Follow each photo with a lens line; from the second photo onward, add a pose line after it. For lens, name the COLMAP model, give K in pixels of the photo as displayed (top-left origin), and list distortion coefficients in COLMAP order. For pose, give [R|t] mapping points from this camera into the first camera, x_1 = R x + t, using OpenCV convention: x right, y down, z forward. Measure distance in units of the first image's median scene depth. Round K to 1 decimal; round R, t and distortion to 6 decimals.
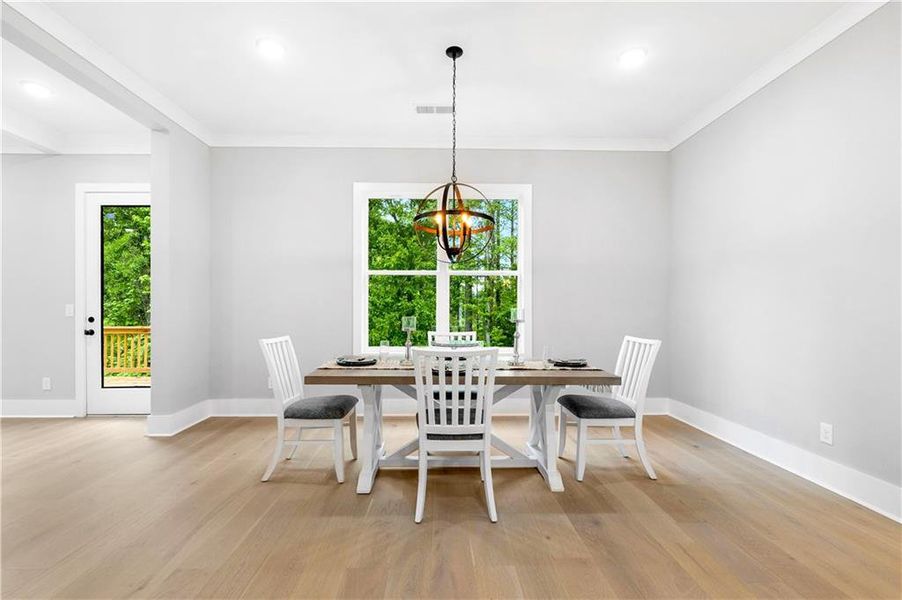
lens RADIAL K [[393.1, 0, 448.2], [0, 393.1, 307.1], [0, 0, 1]] dist [-0.005473, -0.000604]
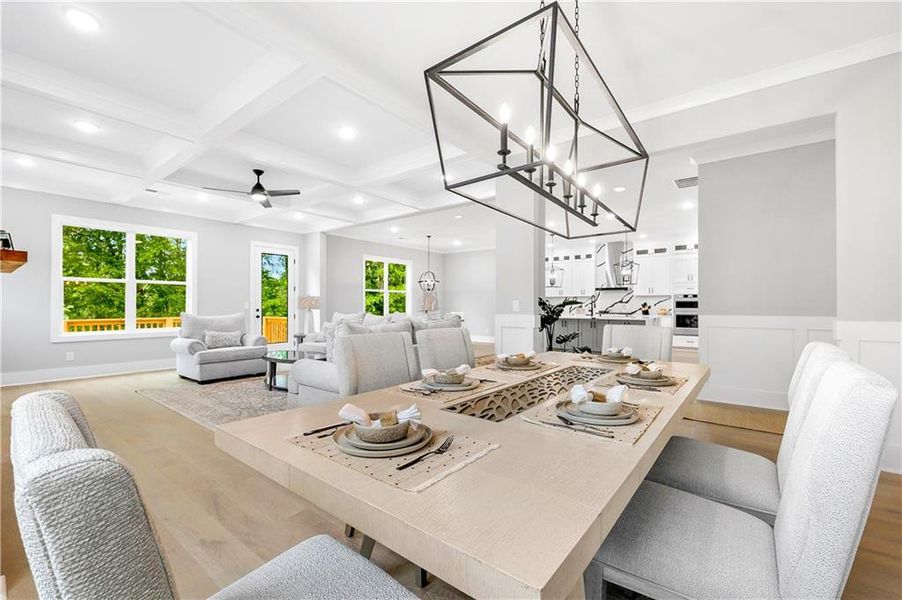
lens RADIAL K [[381.8, 0, 448.7], [0, 381.8, 303.7], [0, 0, 1]] dist [-0.008471, -0.000027]
pose [[0.636048, 0.002467, 0.771645, -1.786129], [-0.005851, 0.999982, 0.001626, -0.009498], [-0.771627, -0.005549, 0.636051, -0.974936]]
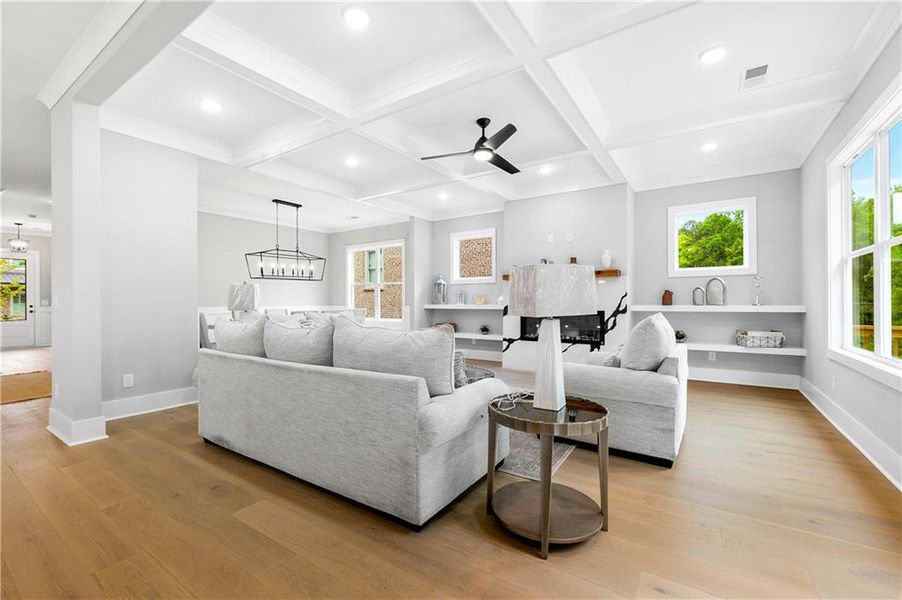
lens RADIAL K [[381.8, 0, 448.7], [0, 381.8, 303.7], [0, 0, 1]] dist [-0.008471, -0.000027]
pose [[-0.576260, 0.005786, -0.817246, -0.406057], [0.007758, 0.999969, 0.001610, 0.007351], [0.817229, -0.005413, -0.576287, 0.767682]]
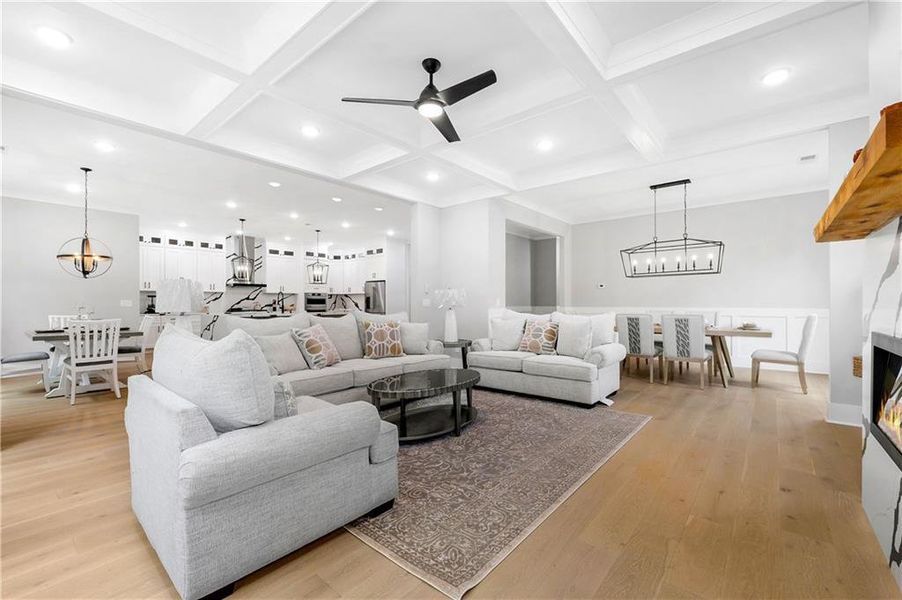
lens RADIAL K [[381.8, 0, 448.7], [0, 381.8, 303.7], [0, 0, 1]] dist [-0.008471, -0.000027]
pose [[-0.746755, -0.002519, 0.665095, -1.713304], [-0.004347, 0.999990, -0.001093, 0.005885], [-0.665085, -0.003708, -0.746758, 0.802284]]
